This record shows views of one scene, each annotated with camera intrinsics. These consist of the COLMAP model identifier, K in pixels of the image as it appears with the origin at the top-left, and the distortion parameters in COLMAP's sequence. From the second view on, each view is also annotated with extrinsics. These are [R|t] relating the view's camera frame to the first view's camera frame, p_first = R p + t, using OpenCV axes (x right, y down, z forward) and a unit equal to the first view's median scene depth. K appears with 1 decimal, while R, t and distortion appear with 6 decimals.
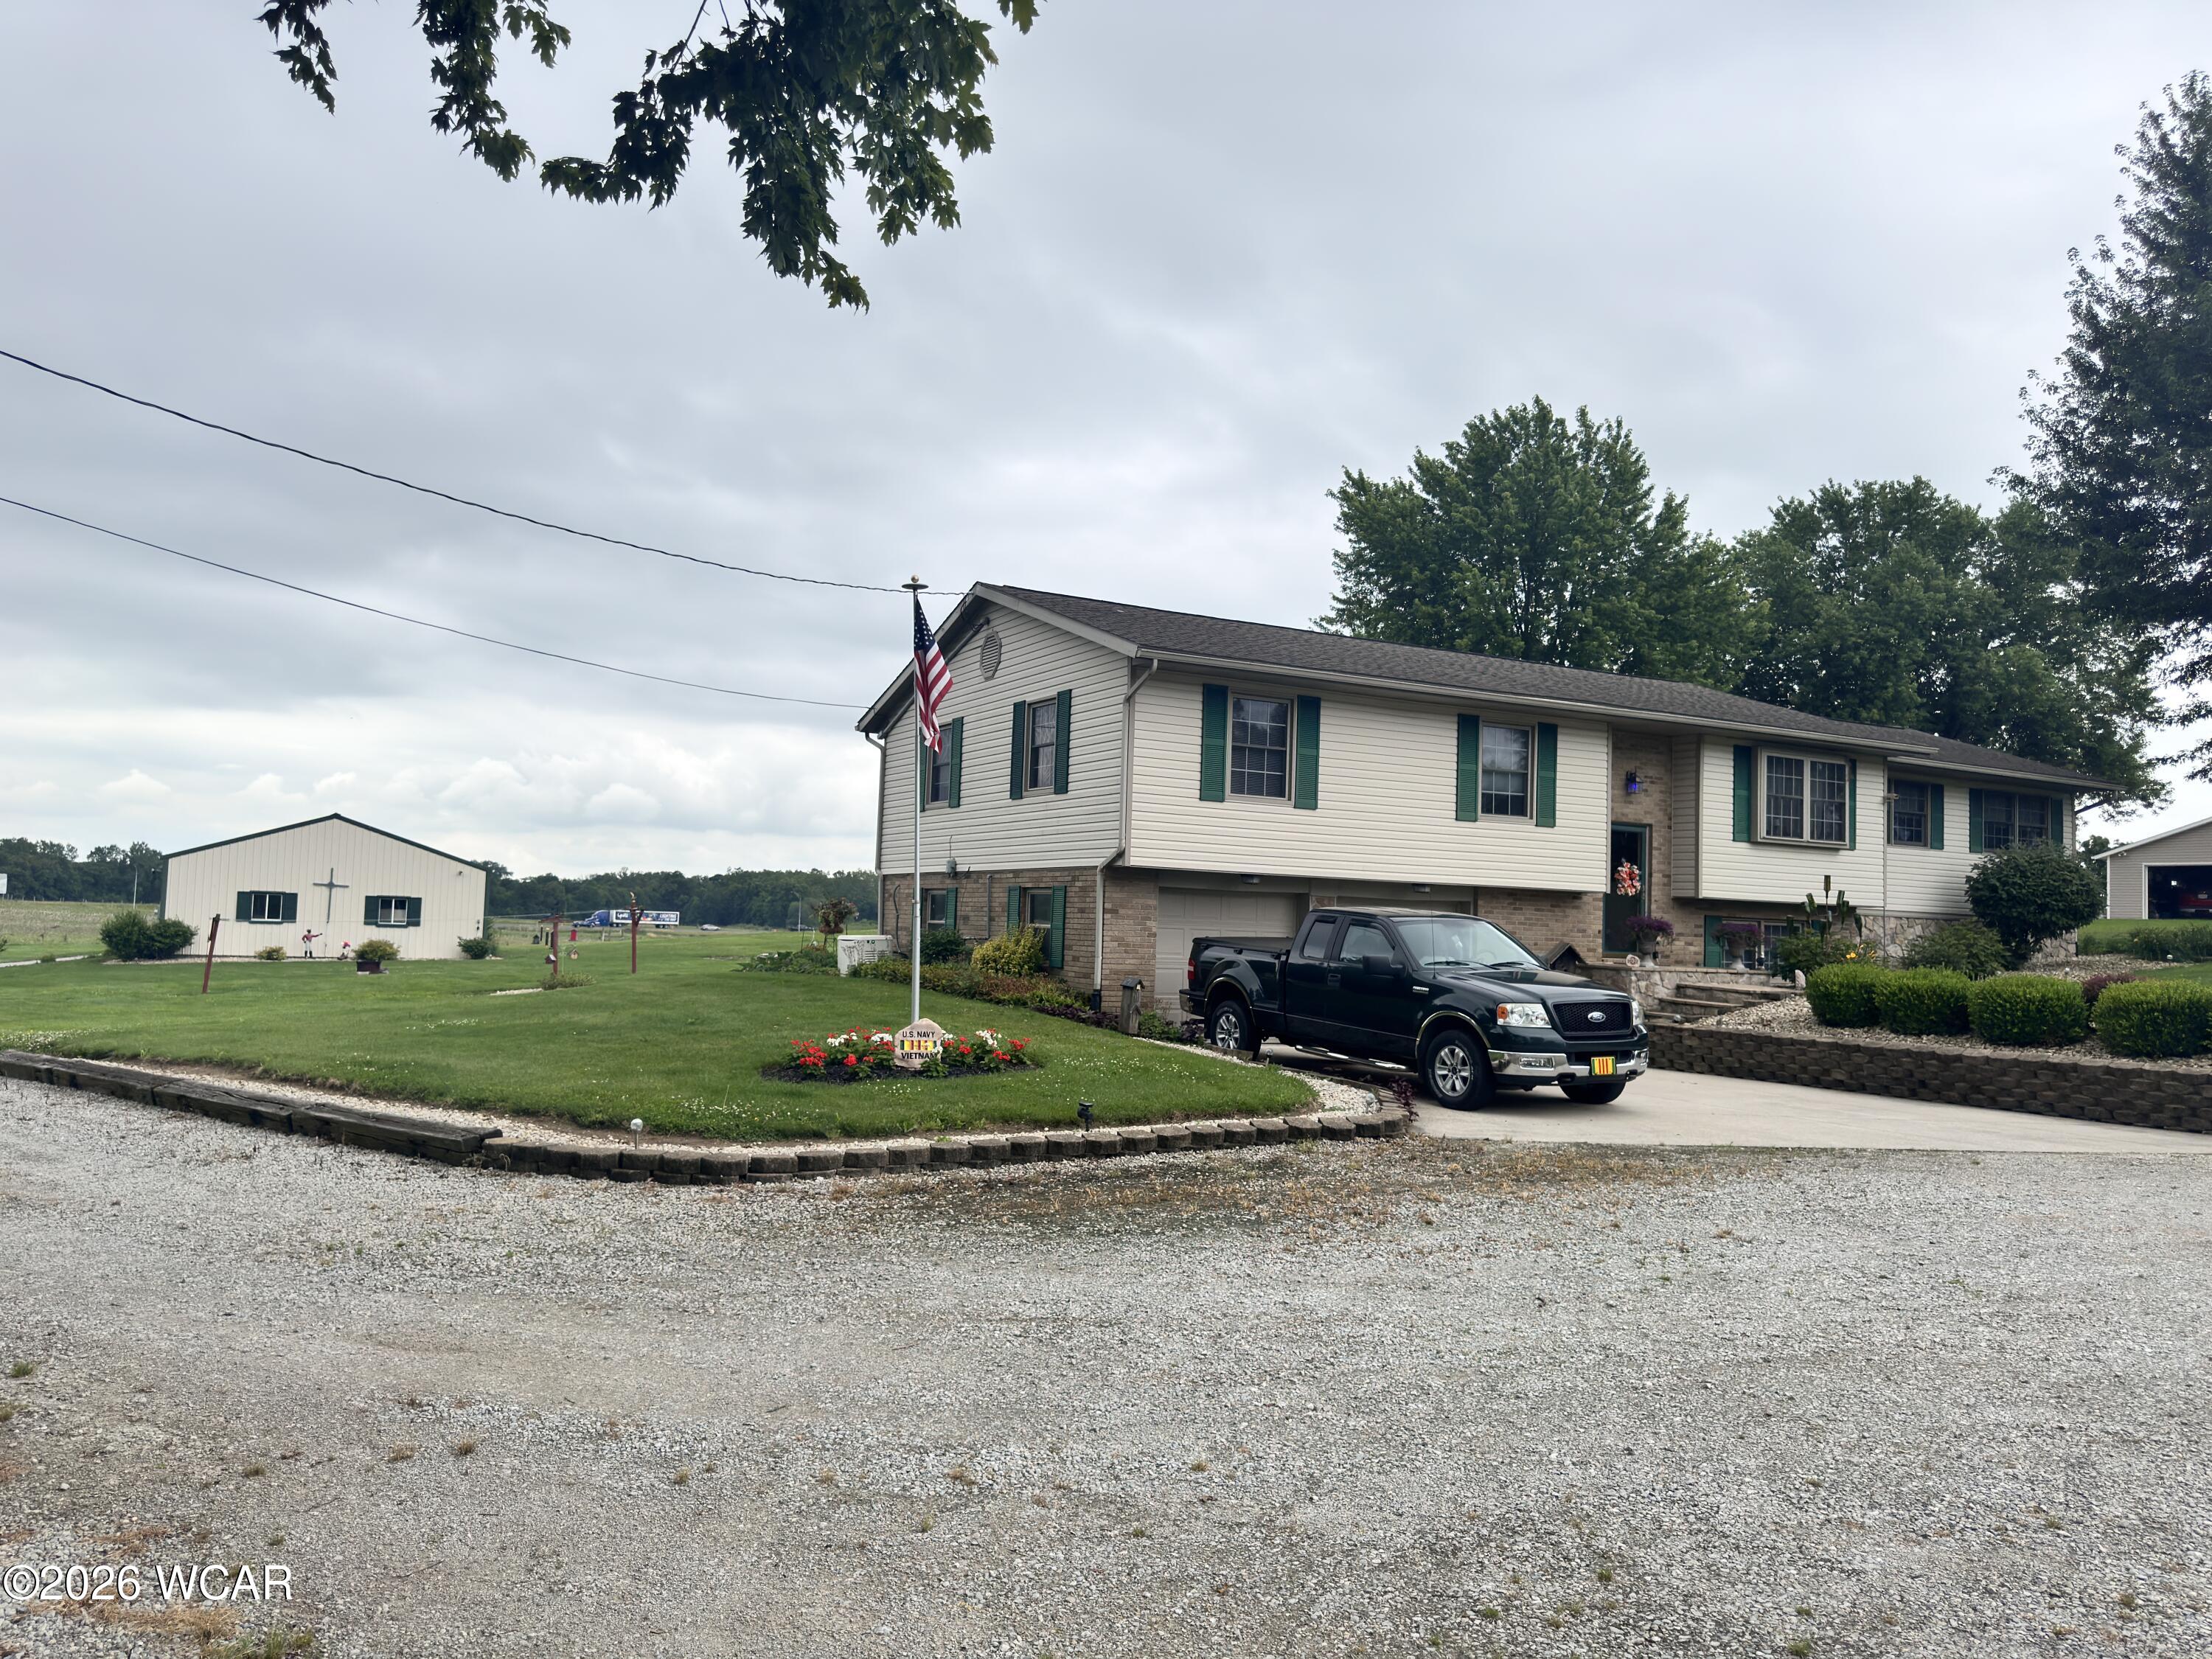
lens RADIAL K [[1532.3, 0, 1106.0], [0, 1532.3, 829.5], [0, 0, 1]] dist [-0.005332, -0.003784]
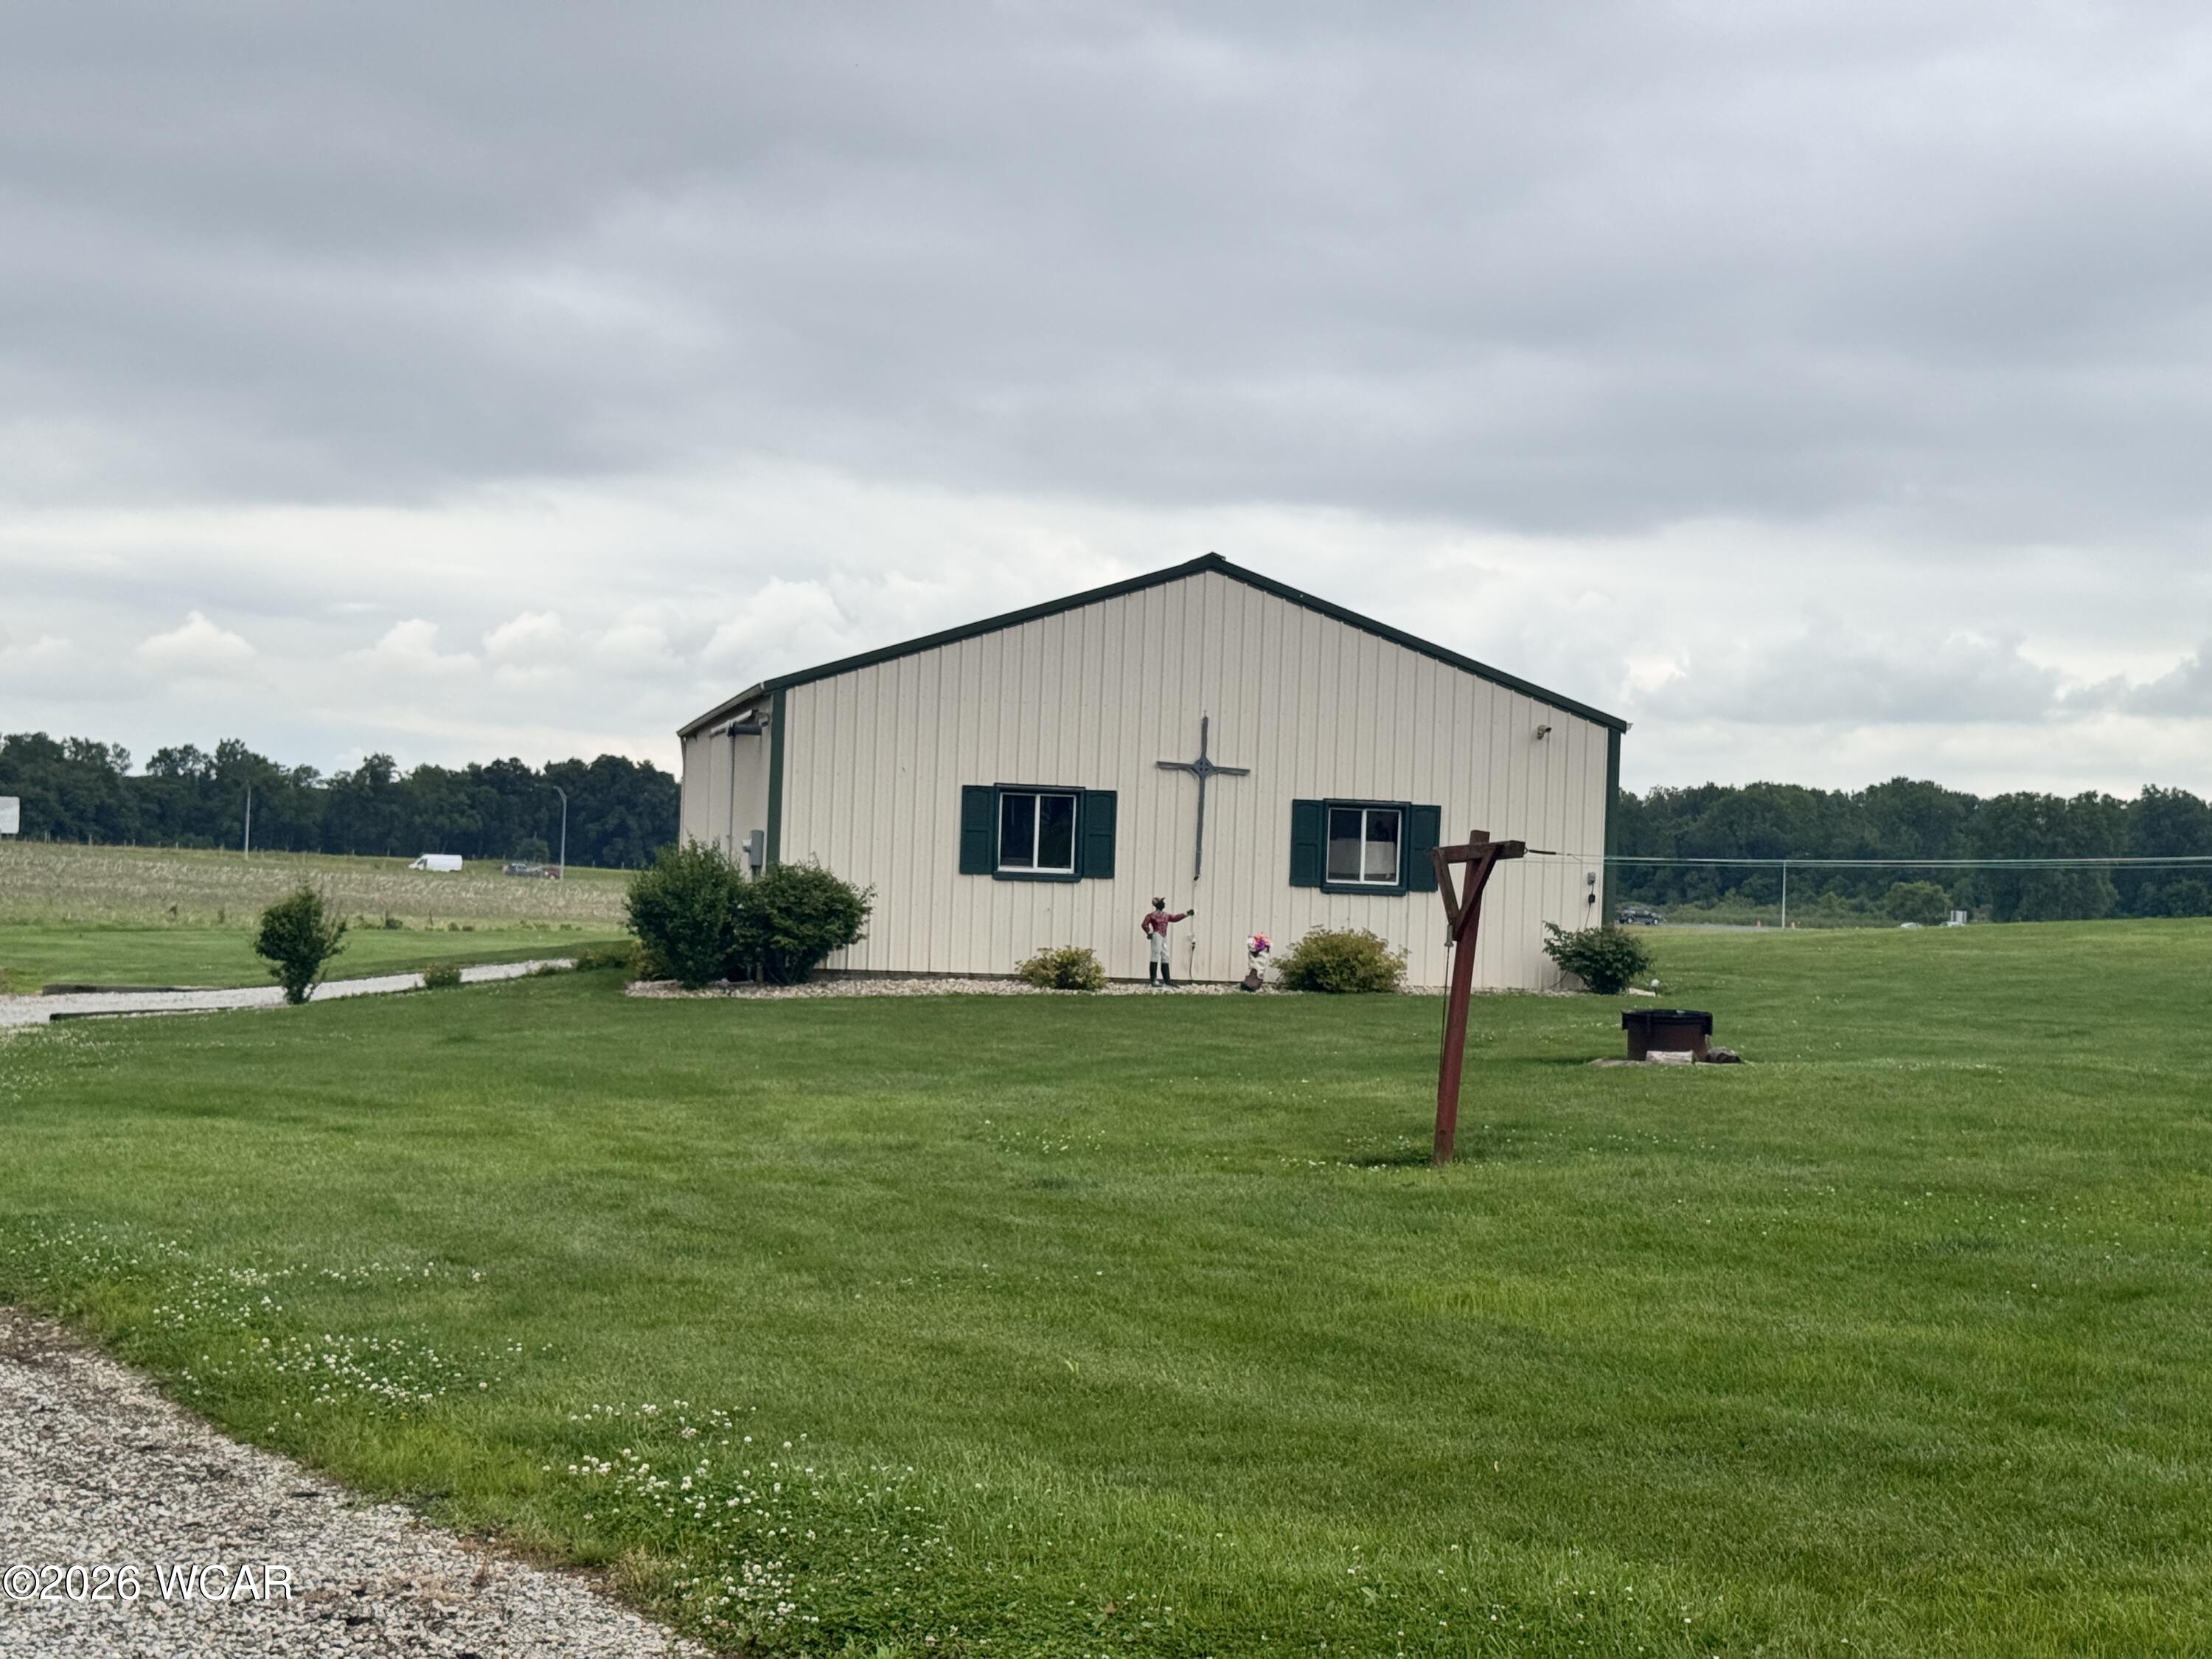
lens RADIAL K [[3064.5, 0, 1106.0], [0, 3064.5, 829.5], [0, 0, 1]] dist [0.020189, 0.048862]
pose [[0.962291, 0.001395, -0.272019, -0.302418], [0.008961, 0.999281, 0.036827, 0.021895], [0.271875, -0.037876, 0.961587, 0.303796]]
